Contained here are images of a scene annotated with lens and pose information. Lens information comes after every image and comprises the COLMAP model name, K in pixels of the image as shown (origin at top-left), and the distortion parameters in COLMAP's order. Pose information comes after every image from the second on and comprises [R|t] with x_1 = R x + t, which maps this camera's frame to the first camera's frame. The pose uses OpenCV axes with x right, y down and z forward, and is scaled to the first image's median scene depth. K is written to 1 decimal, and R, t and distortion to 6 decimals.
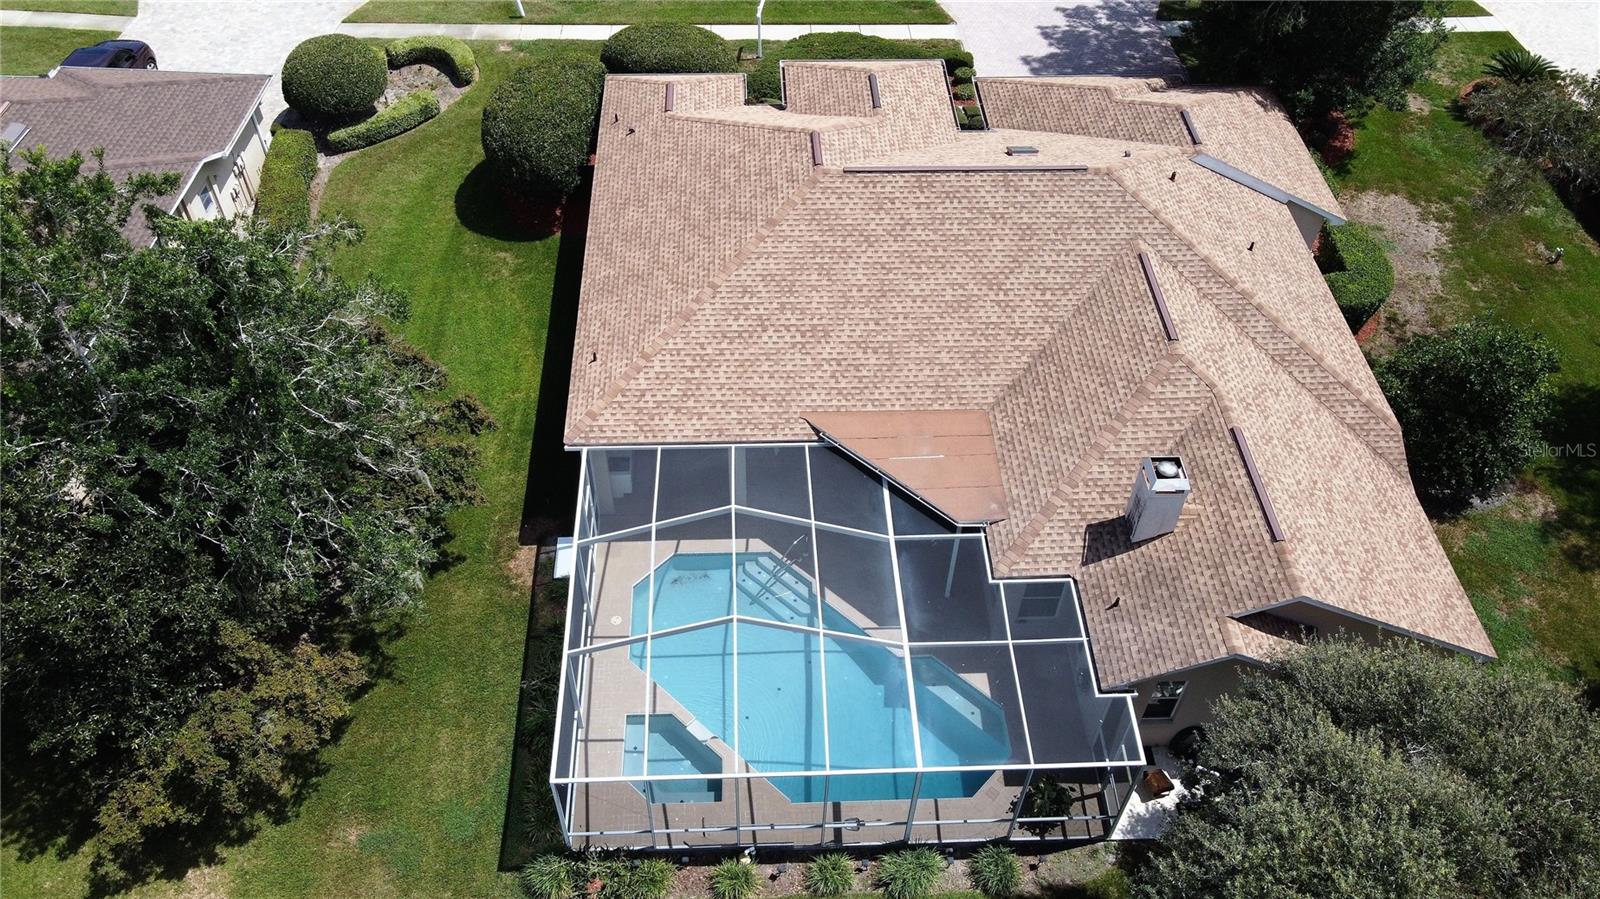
lens RADIAL K [[1228.3, 0, 792.4], [0, 1228.3, 442.8], [0, 0, 1]] dist [-0.005900, 0.030161]
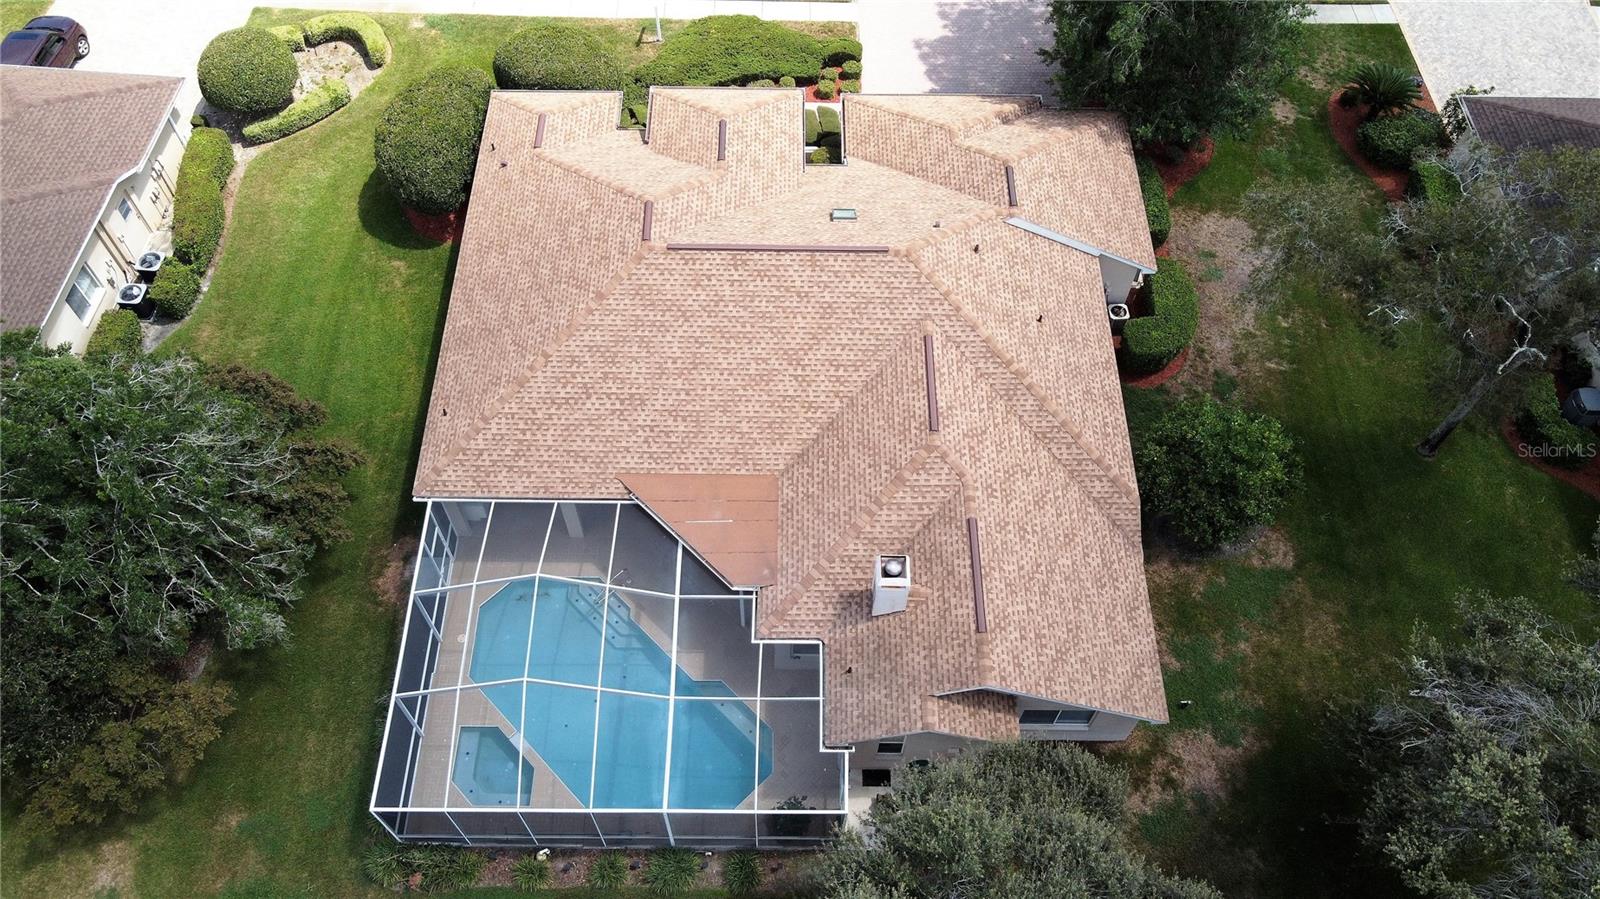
lens RADIAL K [[1228.3, 0, 791.9], [0, 1228.3, 445.4], [0, 0, 1]] dist [-0.005900, 0.030161]
pose [[0.999013, 0.034122, -0.028454, 0.200809], [-0.028778, 0.984900, 0.170716, -0.248637], [0.033850, -0.169728, 0.984909, -0.127456]]
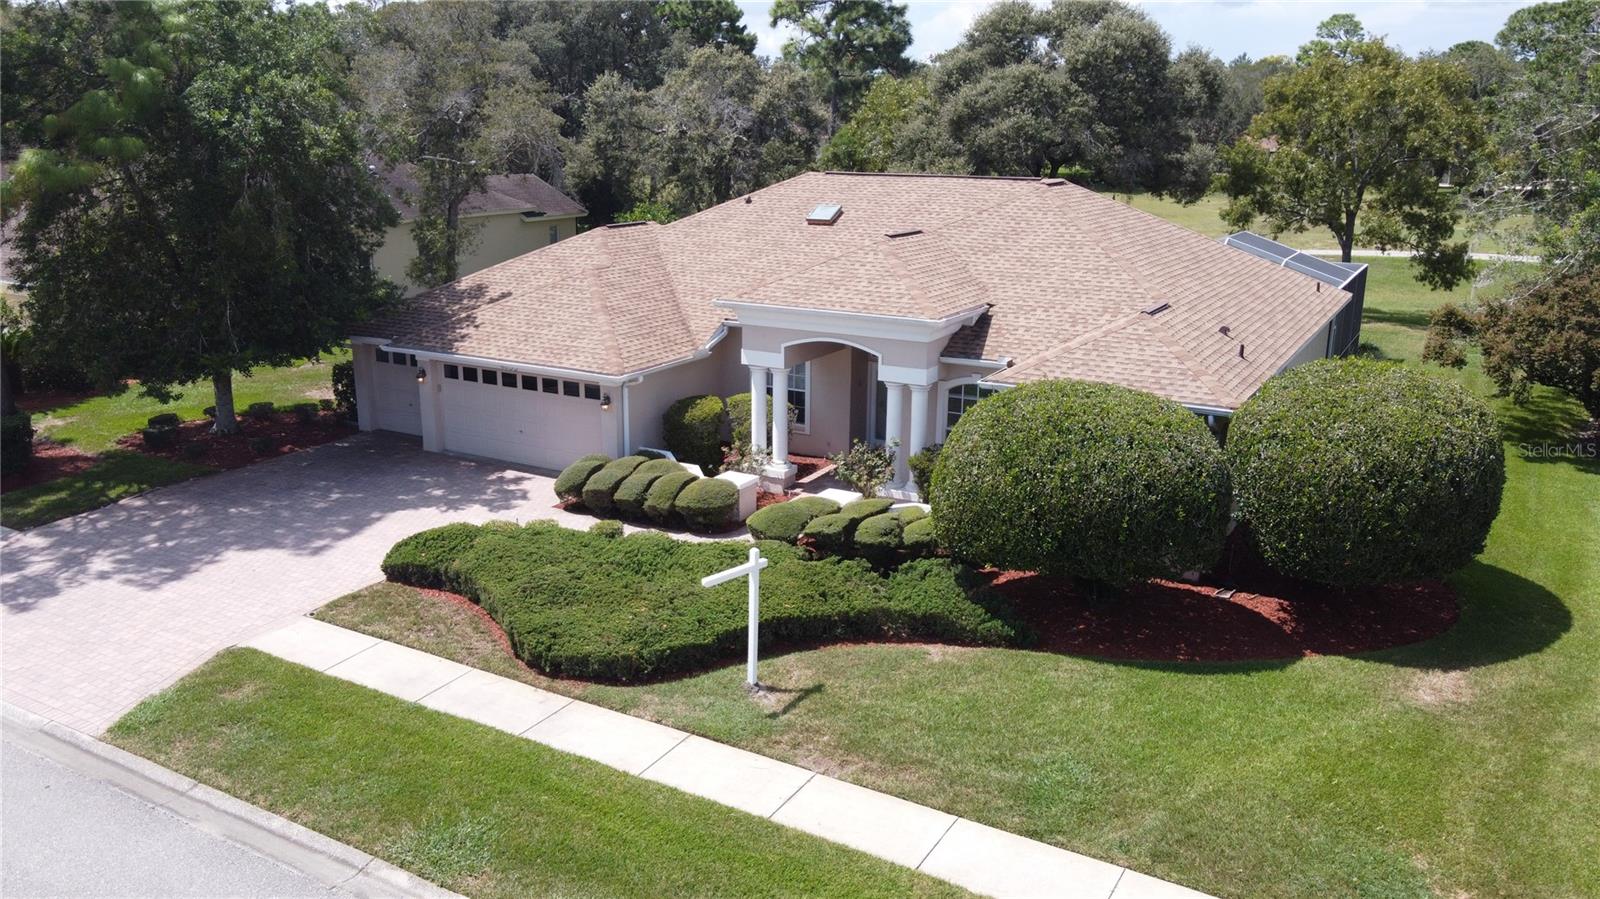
lens RADIAL K [[1228.3, 0, 795.5], [0, 1228.3, 441.0], [0, 0, 1]] dist [-0.005900, 0.030161]
pose [[-0.845858, -0.152016, 0.511288, -0.347761], [0.384593, 0.490381, 0.782058, -1.017861], [-0.369612, 0.858148, -0.356328, 1.686252]]
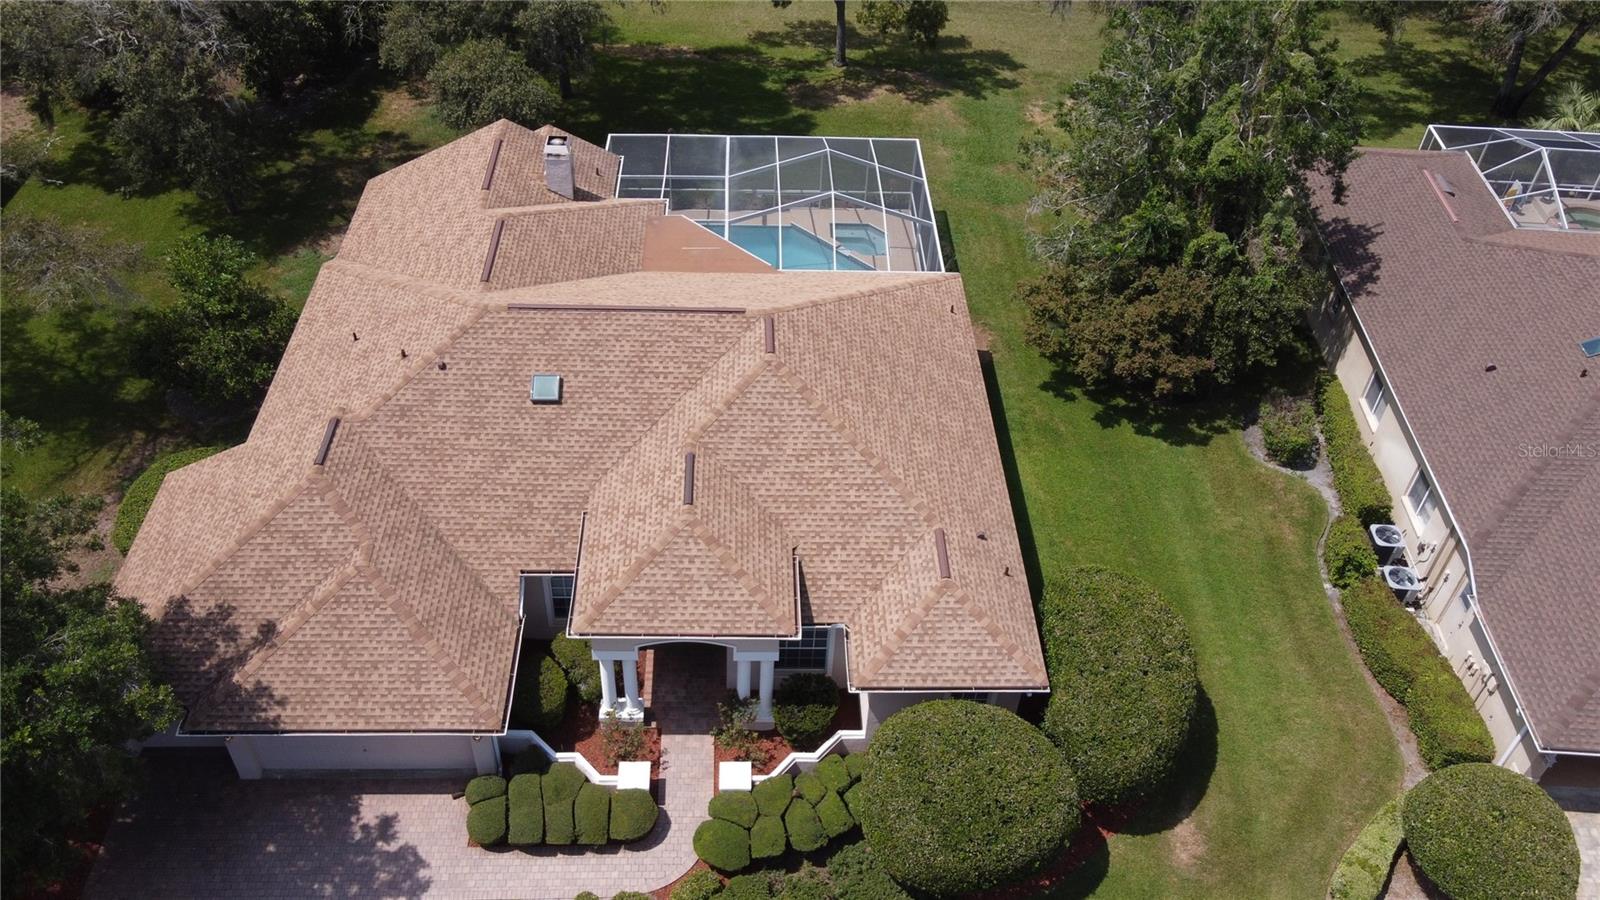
lens RADIAL K [[1298.8, 0, 794.1], [0, 1298.8, 438.8], [0, 0, 1]] dist [-0.019870, 0.073632]
pose [[-0.998558, -0.047853, -0.024321, 0.022754], [-0.024658, 0.006462, 0.999675, -1.383184], [-0.047681, 0.998833, -0.007633, 1.164730]]
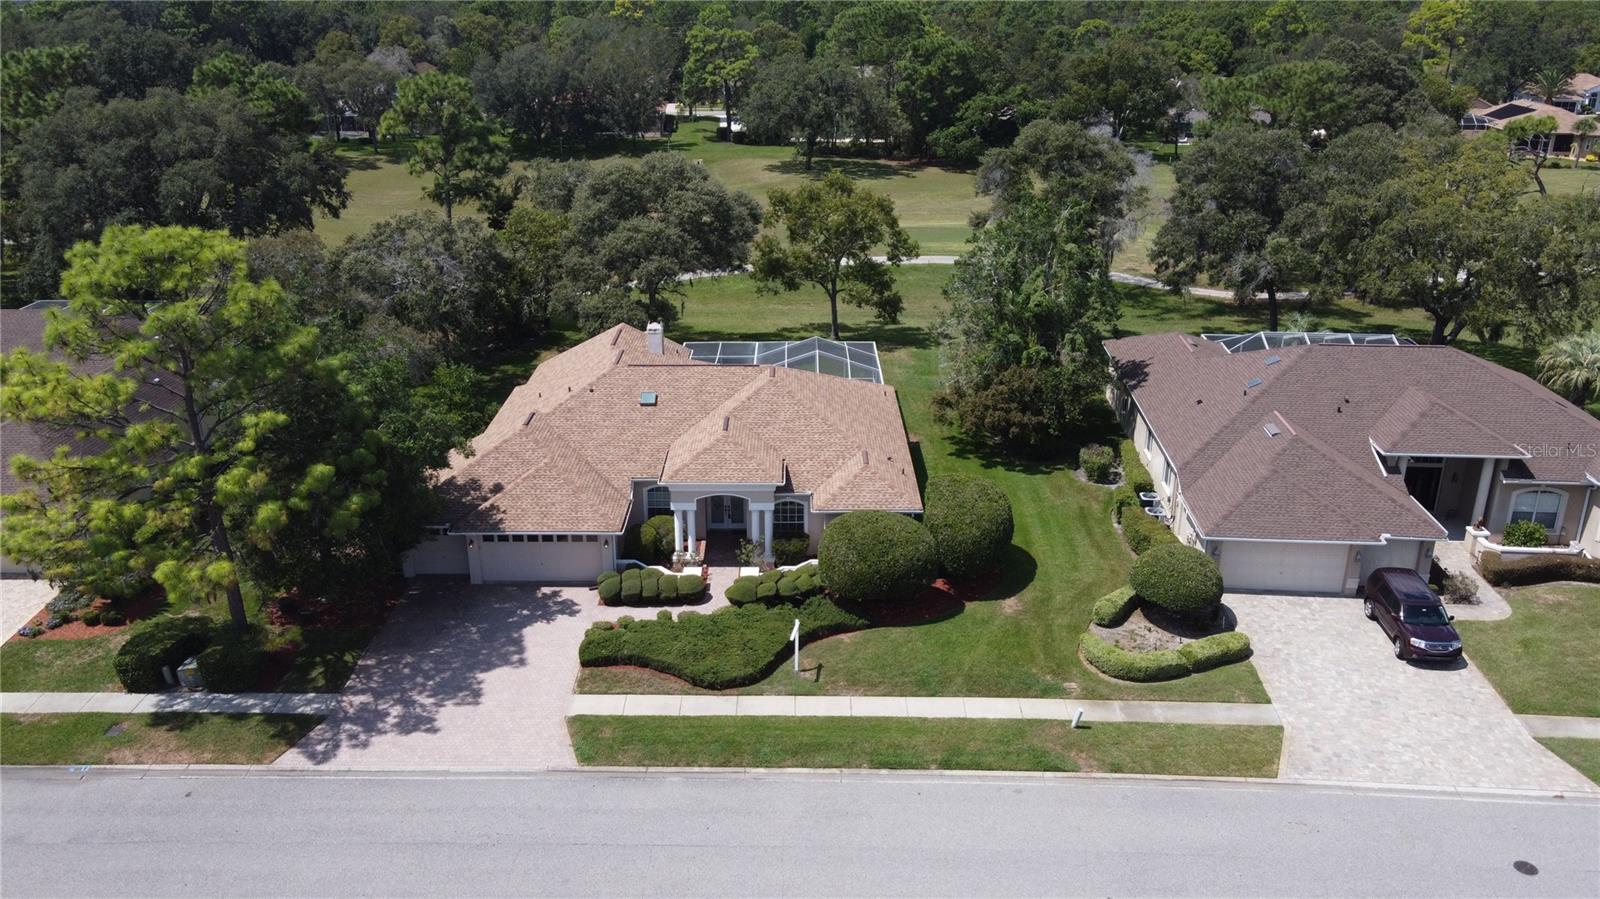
lens RADIAL K [[1228.3, 0, 800.1], [0, 1228.3, 434.5], [0, 0, 1]] dist [-0.005900, 0.030161]
pose [[-0.999168, -0.025297, 0.031986, -0.086872], [0.020223, 0.373737, 0.927314, -2.002160], [-0.035413, 0.927190, -0.372914, 1.874995]]
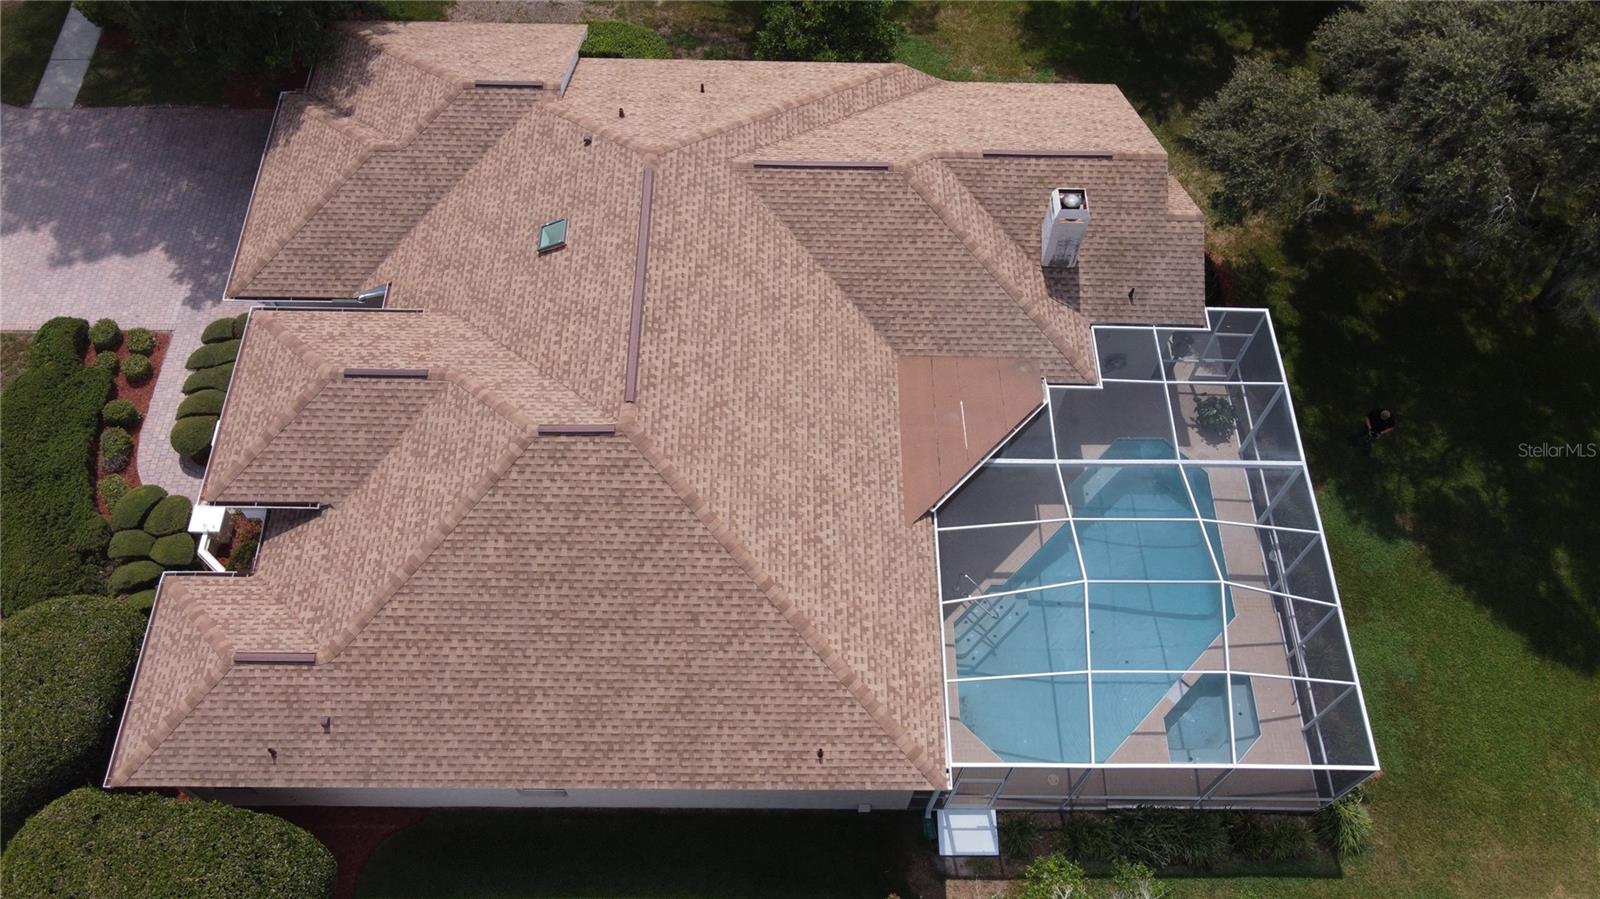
lens RADIAL K [[1228.3, 0, 786.9], [0, 1228.3, 458.7], [0, 0, 1]] dist [-0.005900, 0.030161]
pose [[0.040125, -0.873208, 0.485694, -0.386651], [0.721091, 0.361791, 0.590877, -0.630552], [-0.691678, 0.326520, 0.644179, 0.452172]]
